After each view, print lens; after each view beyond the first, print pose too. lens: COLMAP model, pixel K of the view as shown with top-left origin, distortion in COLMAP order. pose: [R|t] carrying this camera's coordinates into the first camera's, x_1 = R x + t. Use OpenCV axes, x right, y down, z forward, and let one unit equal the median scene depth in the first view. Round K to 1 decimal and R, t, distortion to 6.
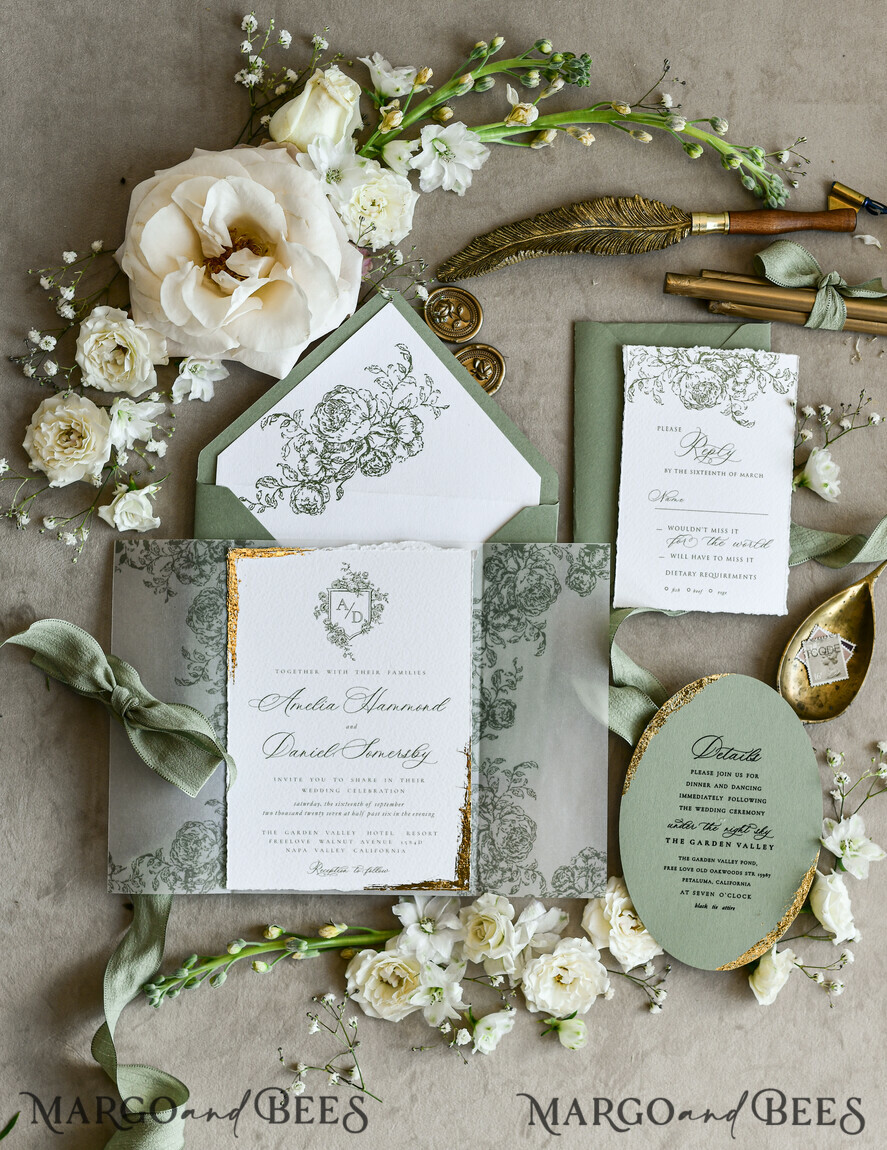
lens RADIAL K [[2340.7, 0, 479.1], [0, 2340.7, 646.5], [0, 0, 1]] dist [-0.010444, 0.000000]
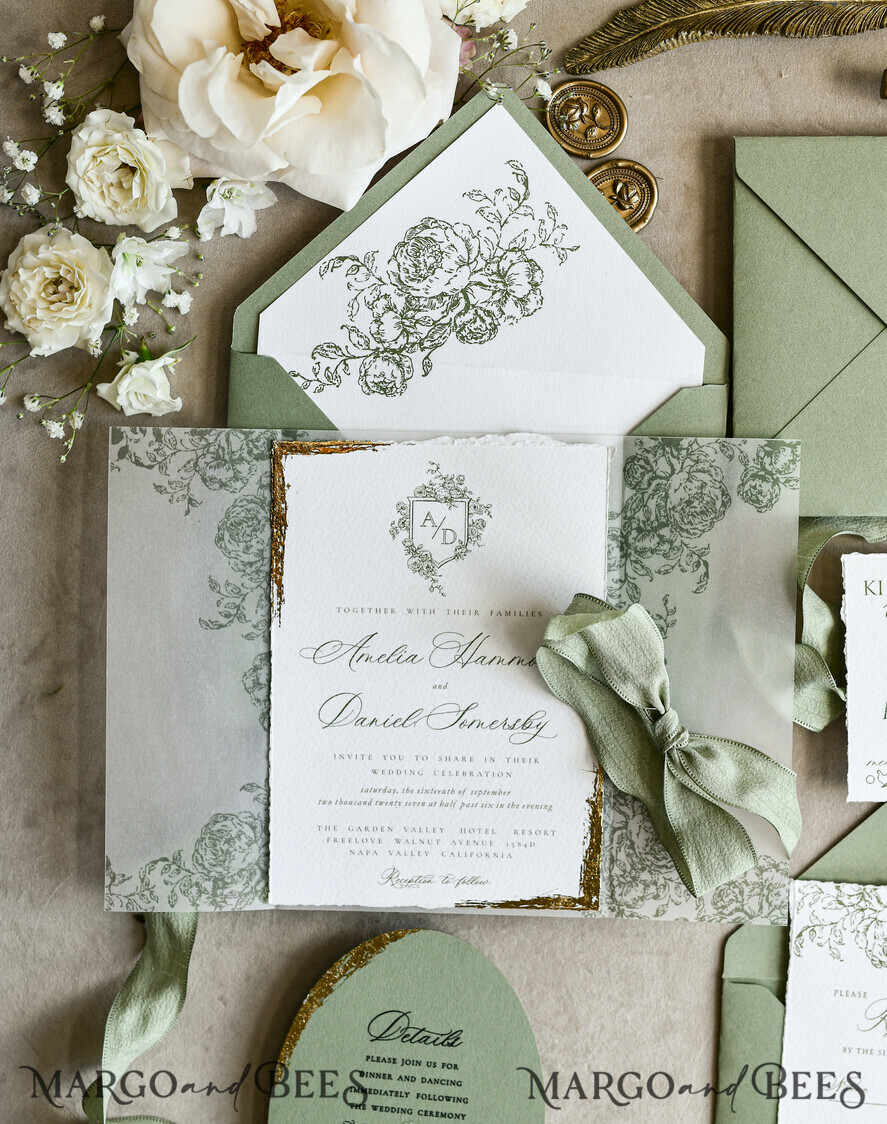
lens RADIAL K [[2318.9, 0, 462.7], [0, 2318.9, 479.4], [0, 0, 1]] dist [-0.010260, 0.000000]
pose [[0.998165, 0.012997, -0.059148, -0.005429], [-0.009988, 0.998654, 0.050892, -0.067287], [0.059729, -0.050207, 0.996951, 0.281029]]
